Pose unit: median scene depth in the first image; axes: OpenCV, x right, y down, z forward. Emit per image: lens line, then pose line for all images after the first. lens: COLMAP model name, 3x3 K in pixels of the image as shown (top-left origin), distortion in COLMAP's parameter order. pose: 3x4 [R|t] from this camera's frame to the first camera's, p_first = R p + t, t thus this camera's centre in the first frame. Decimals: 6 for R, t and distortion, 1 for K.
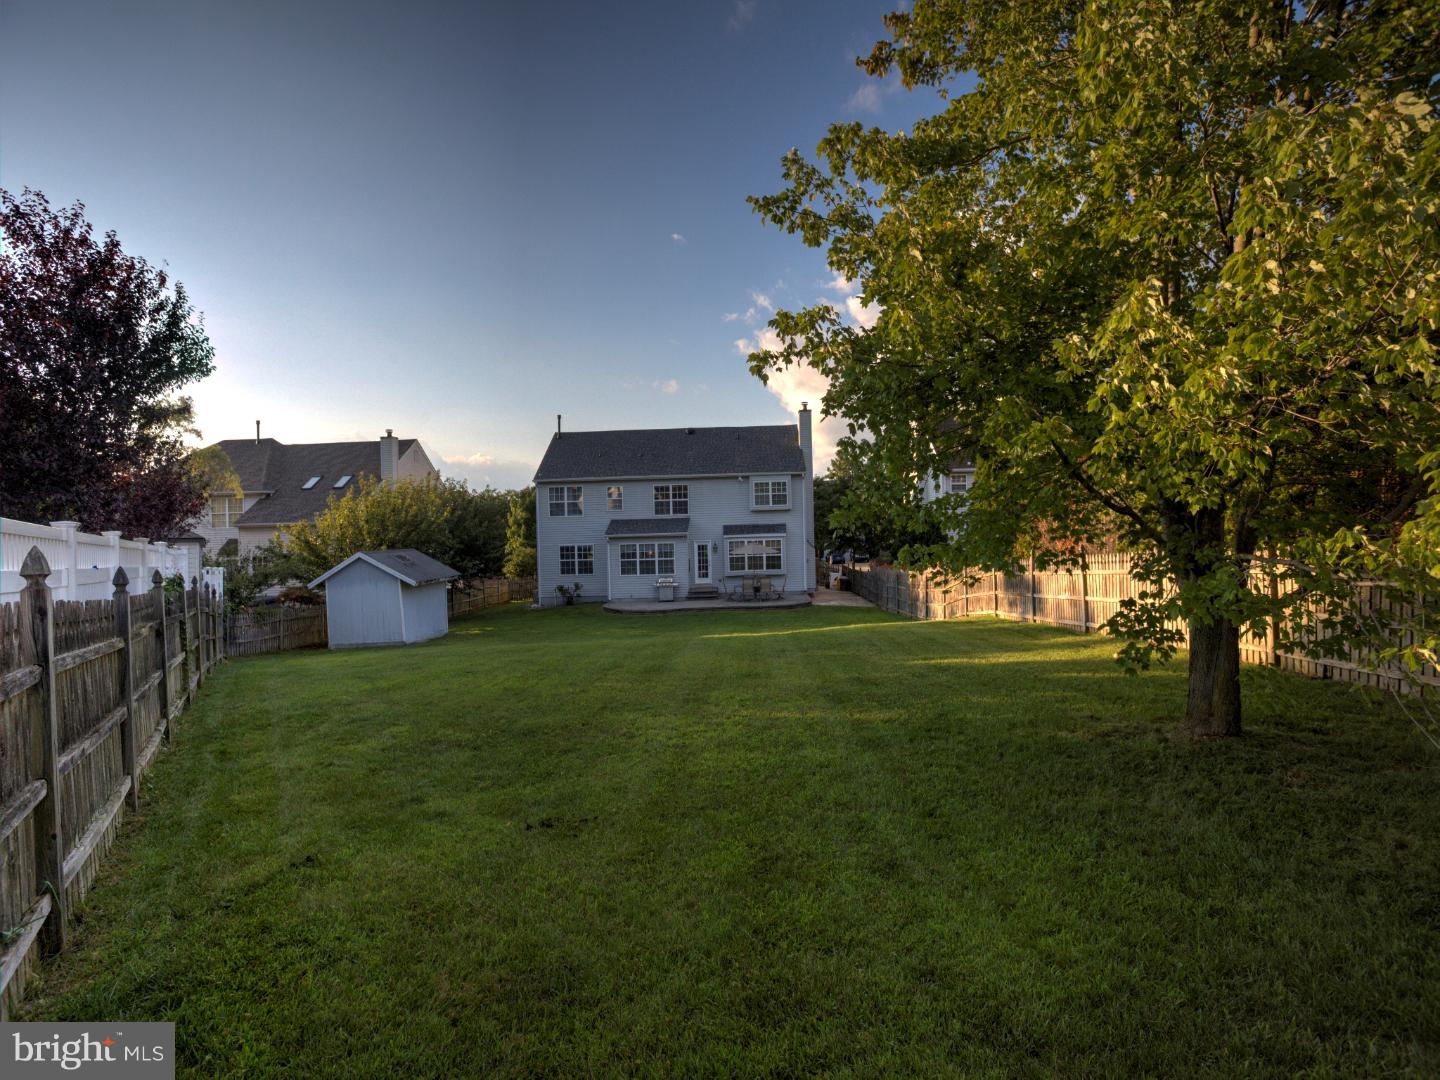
lens RADIAL K [[708.7, 0, 723.1], [0, 708.7, 532.4], [0, 0, 1]] dist [-0.068965, 0.029833]
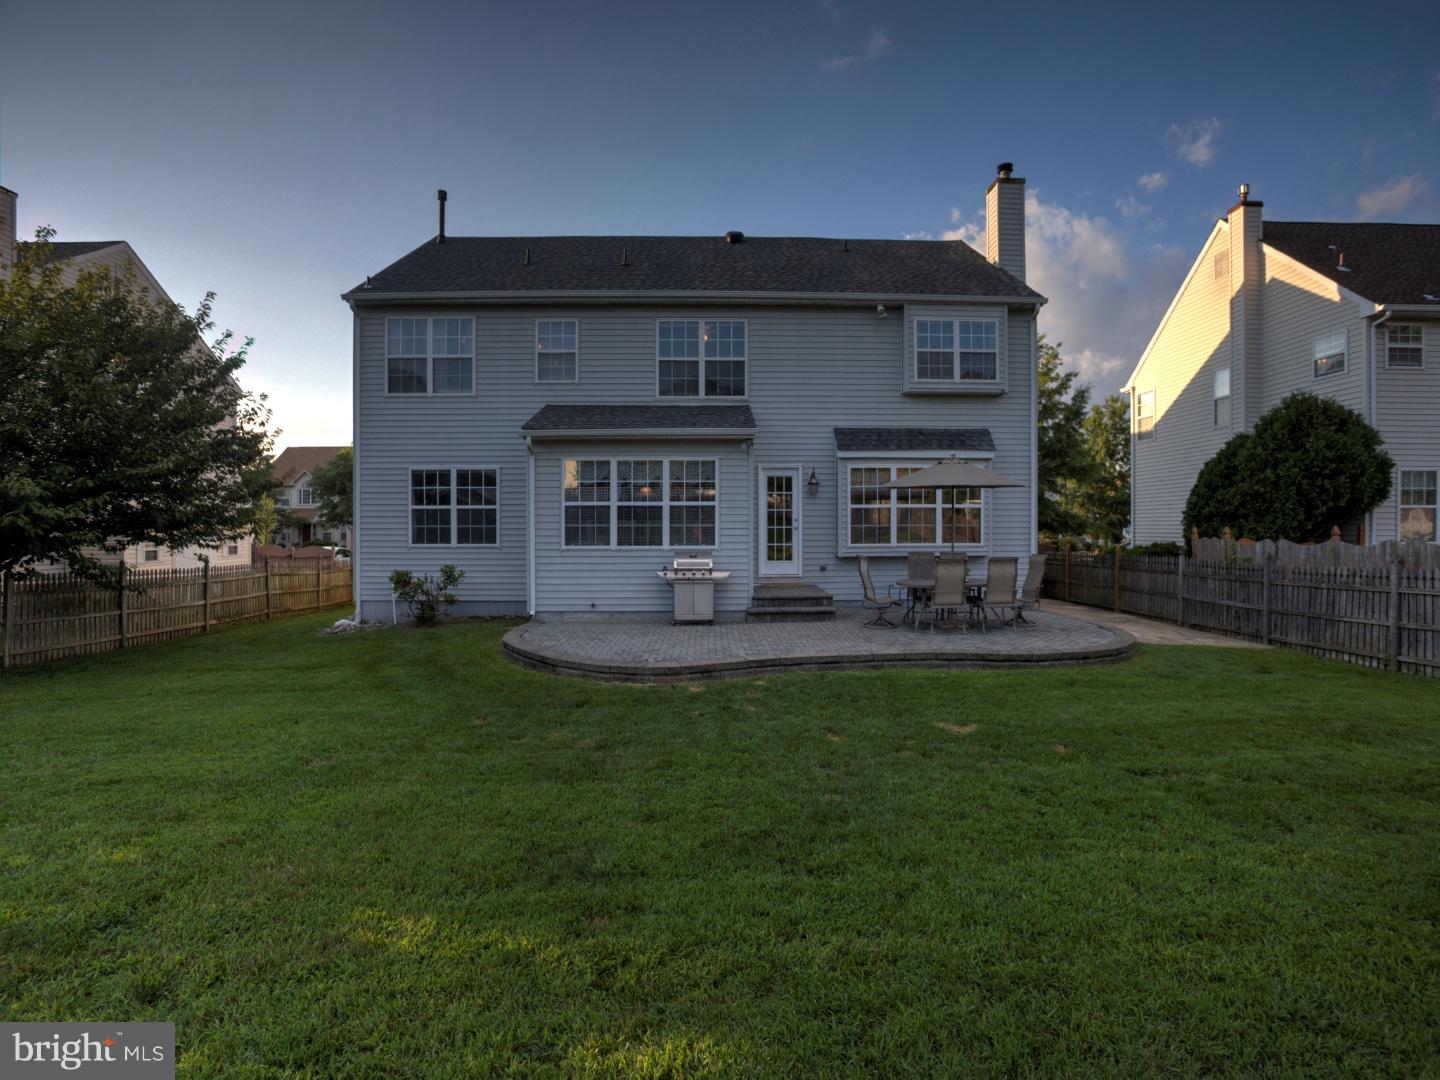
lens RADIAL K [[708.7, 0, 723.1], [0, 708.7, 532.4], [0, 0, 1]] dist [-0.068965, 0.029833]
pose [[0.999179, 0.023604, 0.032924, -0.073089], [-0.023838, 0.999693, 0.006730, 0.046955], [-0.032755, -0.007510, 0.999435, 0.614182]]
